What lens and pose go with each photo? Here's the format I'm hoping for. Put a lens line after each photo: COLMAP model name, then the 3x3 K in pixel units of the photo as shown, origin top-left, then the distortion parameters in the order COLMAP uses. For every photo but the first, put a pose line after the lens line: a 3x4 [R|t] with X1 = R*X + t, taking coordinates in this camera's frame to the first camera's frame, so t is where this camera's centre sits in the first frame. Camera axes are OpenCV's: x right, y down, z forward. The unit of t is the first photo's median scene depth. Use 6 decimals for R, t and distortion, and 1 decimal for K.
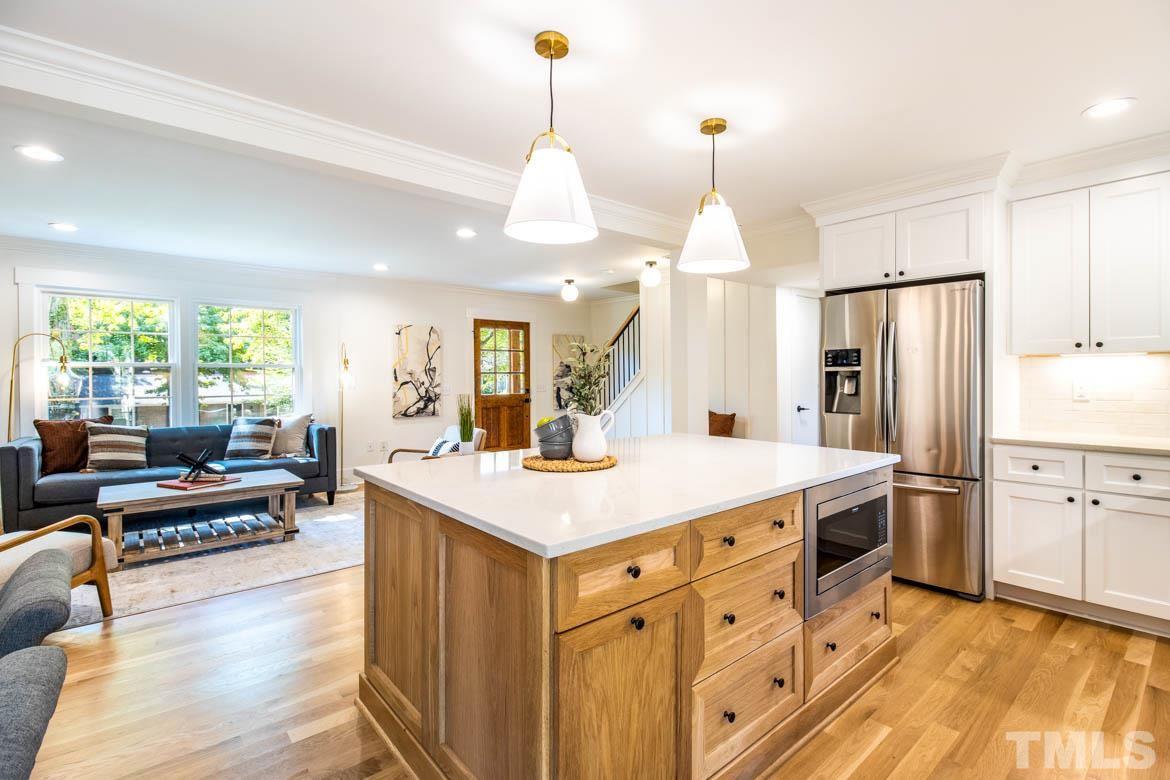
lens RADIAL K [[542.9, 0, 594.8], [0, 542.9, 381.4], [0, 0, 1]] dist [0.017036, -0.009362]
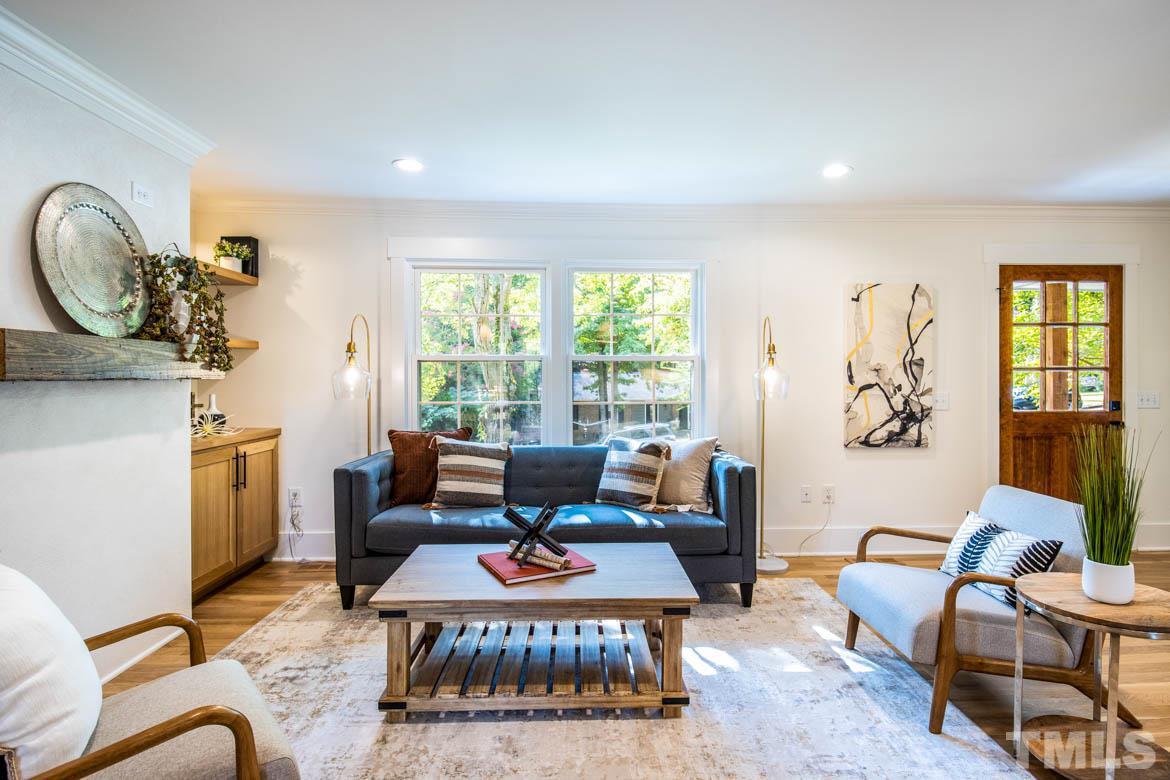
lens RADIAL K [[645.3, 0, 583.5], [0, 645.3, 377.3], [0, 0, 1]] dist [-0.000364, -0.008579]
pose [[0.773242, 0.006371, -0.634079, -0.250769], [-0.009318, 0.999956, -0.001316, -0.005324], [0.634042, 0.006926, 0.773267, 0.489553]]
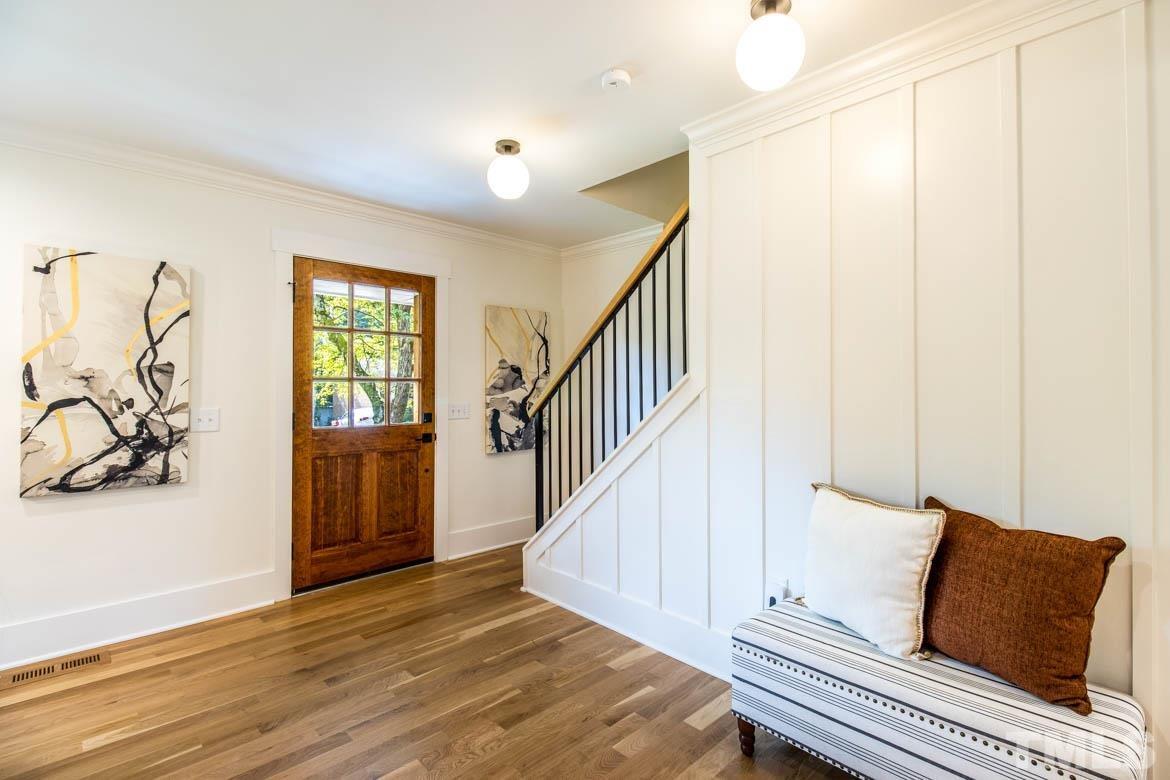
lens RADIAL K [[542.9, 0, 594.8], [0, 542.9, 381.4], [0, 0, 1]] dist [0.017036, -0.009362]
pose [[0.998407, 0.010056, 0.055523, -0.006070], [-0.008907, 0.999742, -0.020898, -0.011828], [-0.055719, 0.020370, 0.998239, 0.991793]]
